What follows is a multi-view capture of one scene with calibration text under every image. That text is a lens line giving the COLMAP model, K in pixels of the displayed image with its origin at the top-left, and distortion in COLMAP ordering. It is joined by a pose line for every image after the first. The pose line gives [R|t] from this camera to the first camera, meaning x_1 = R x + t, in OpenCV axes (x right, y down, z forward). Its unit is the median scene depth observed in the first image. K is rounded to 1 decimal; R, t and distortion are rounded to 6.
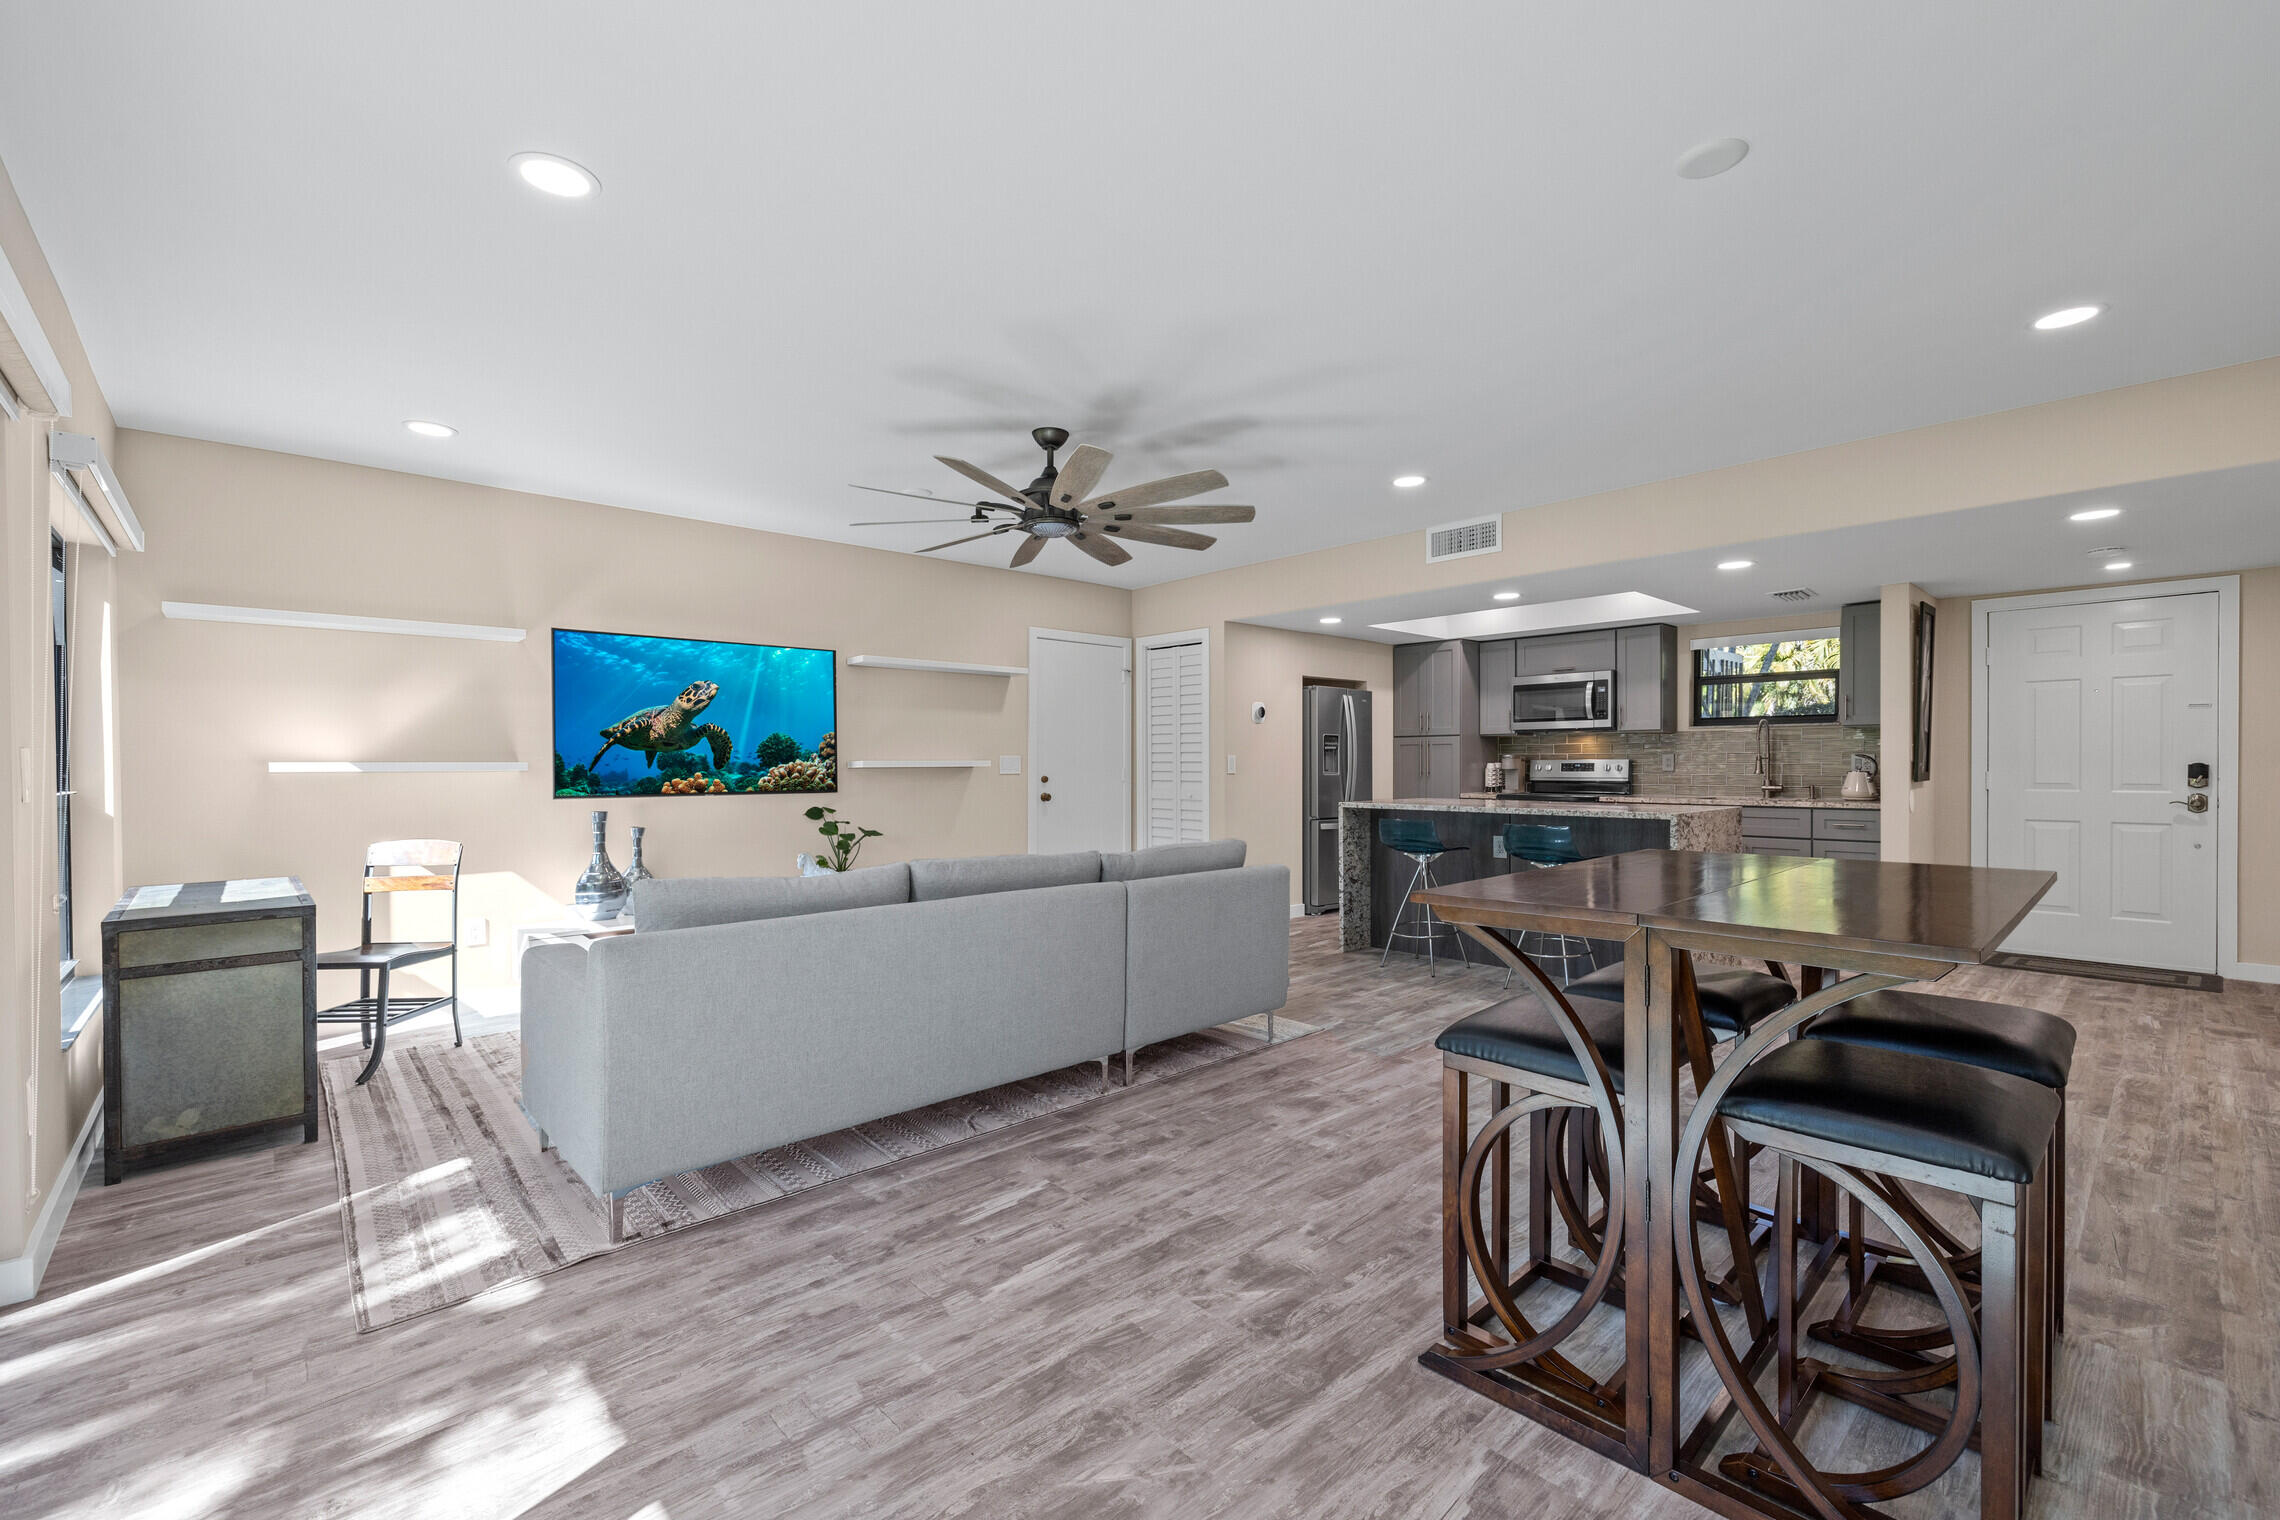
lens RADIAL K [[951.3, 0, 1126.3], [0, 951.3, 763.2], [0, 0, 1]] dist [-0.000215, -0.000109]
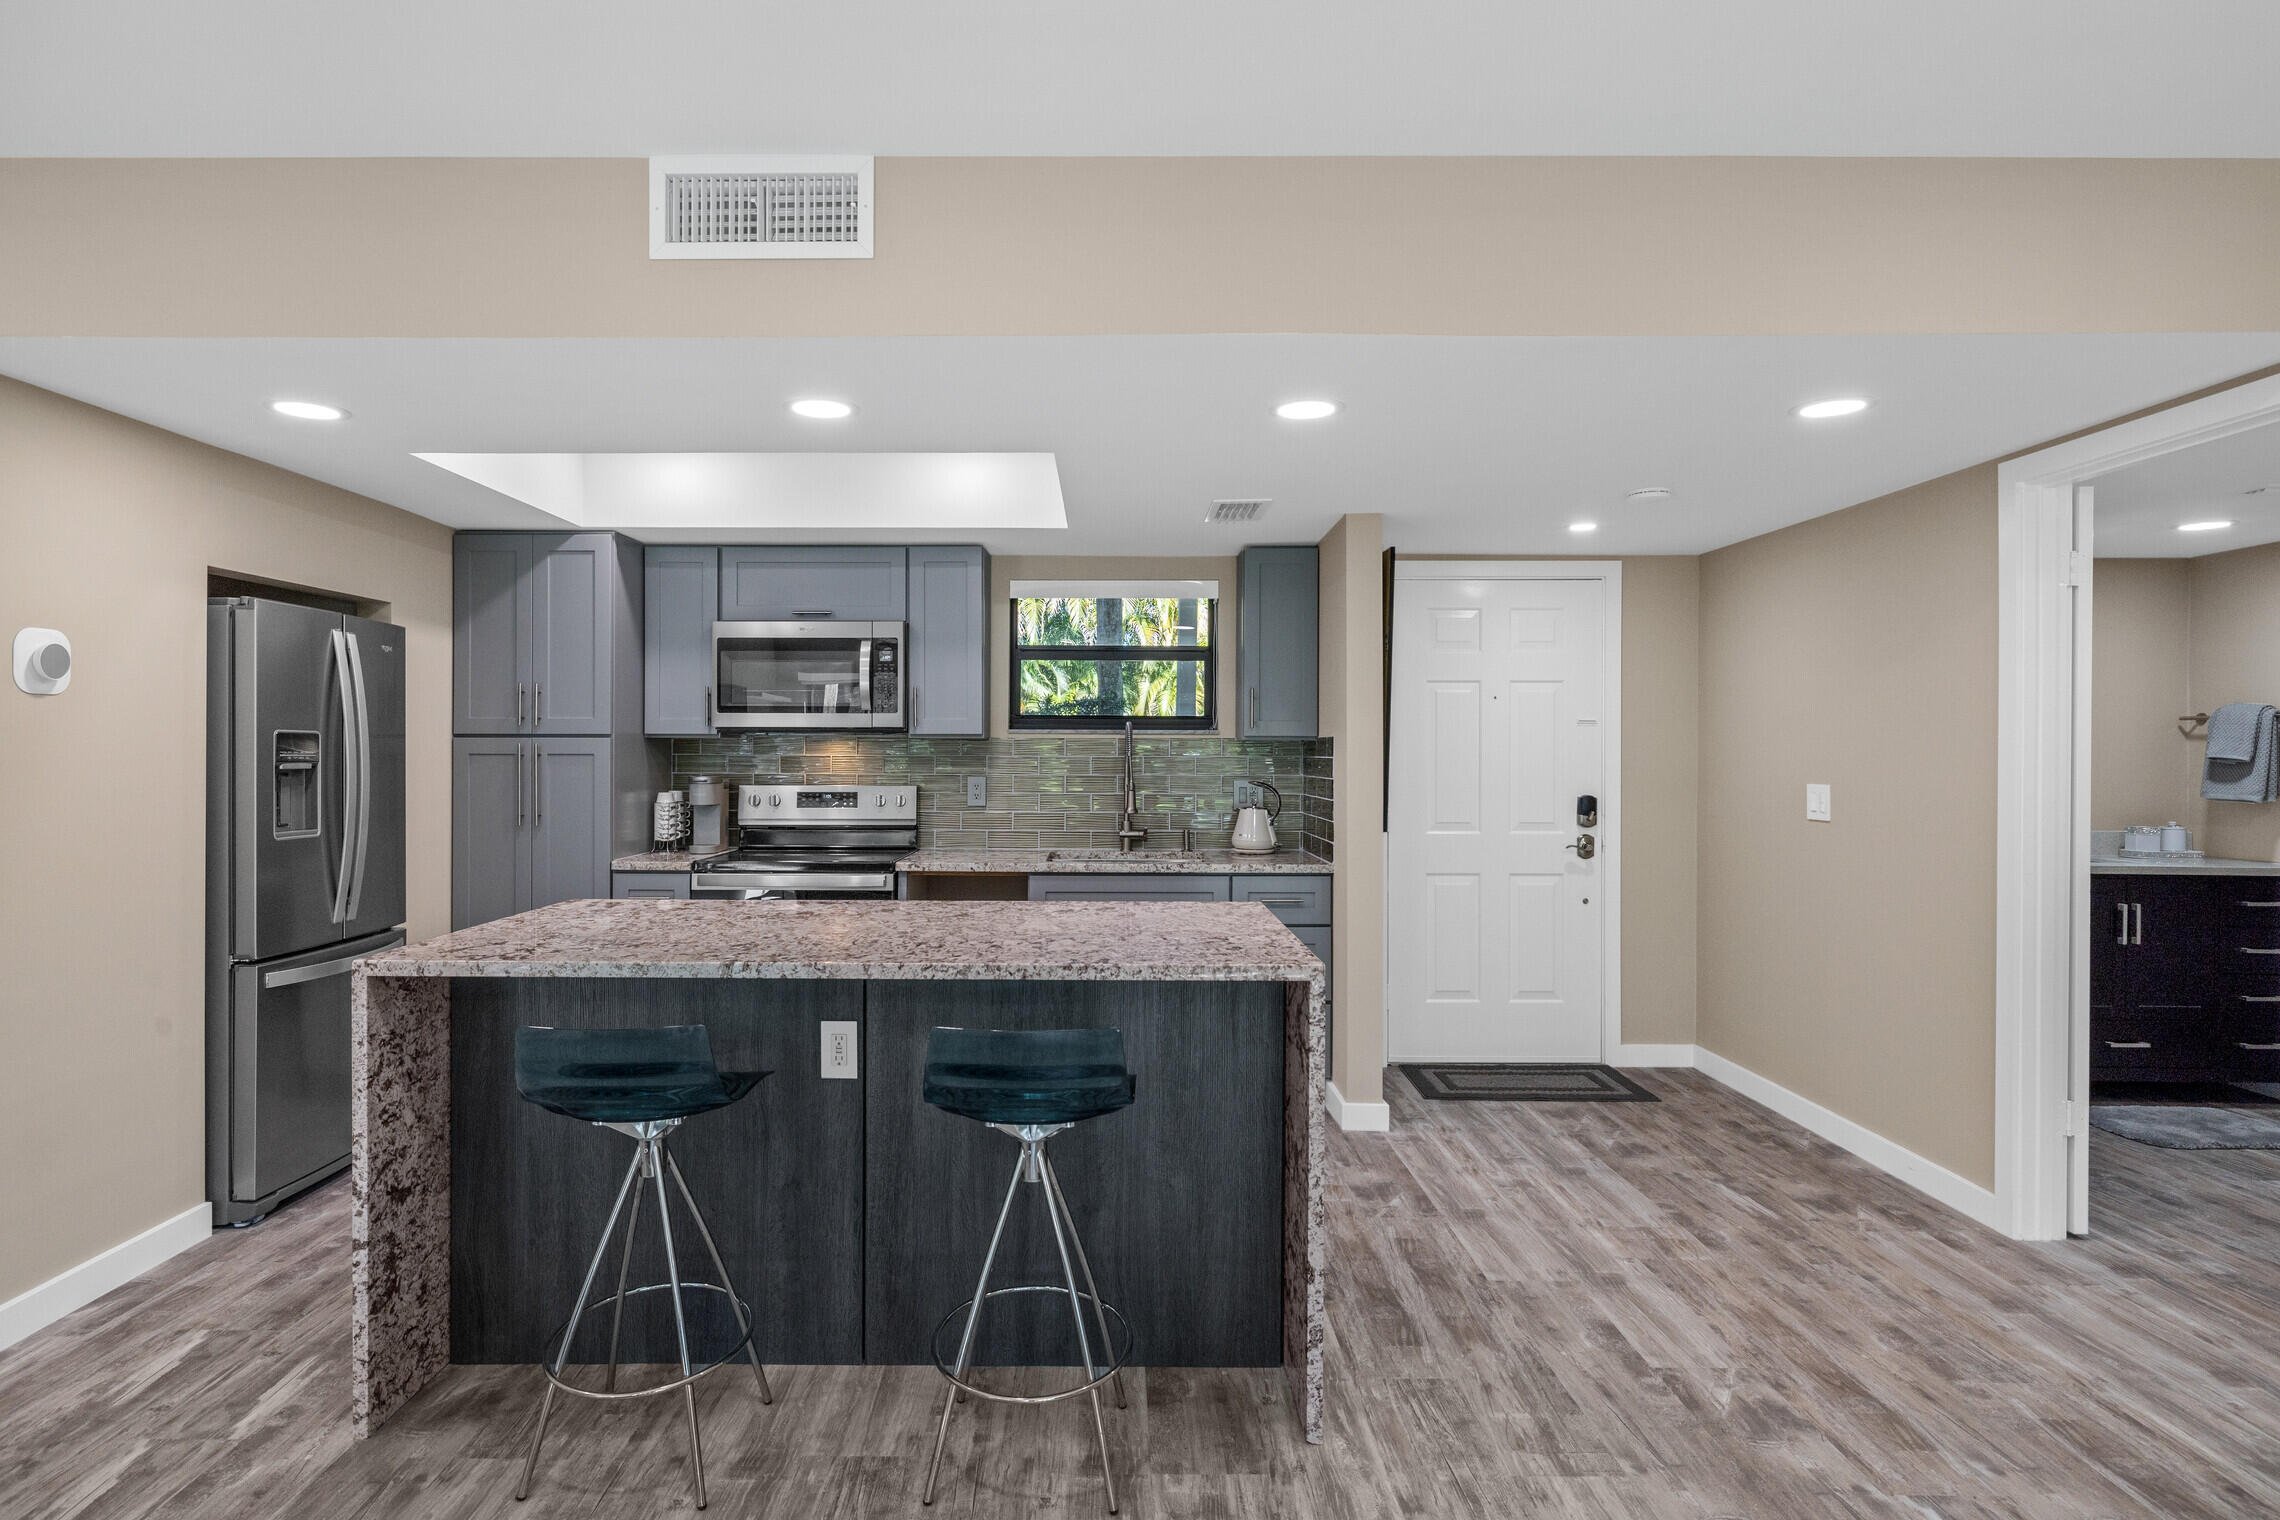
lens RADIAL K [[1222.0, 0, 1092.1], [0, 1222.0, 755.6], [0, 0, 1]] dist [-0.006545, -0.001271]
pose [[0.683529, 0.004772, 0.729908, 0.077336], [-0.006337, 0.999980, -0.000603, -0.021670], [-0.729896, -0.004213, 0.683546, 0.437287]]
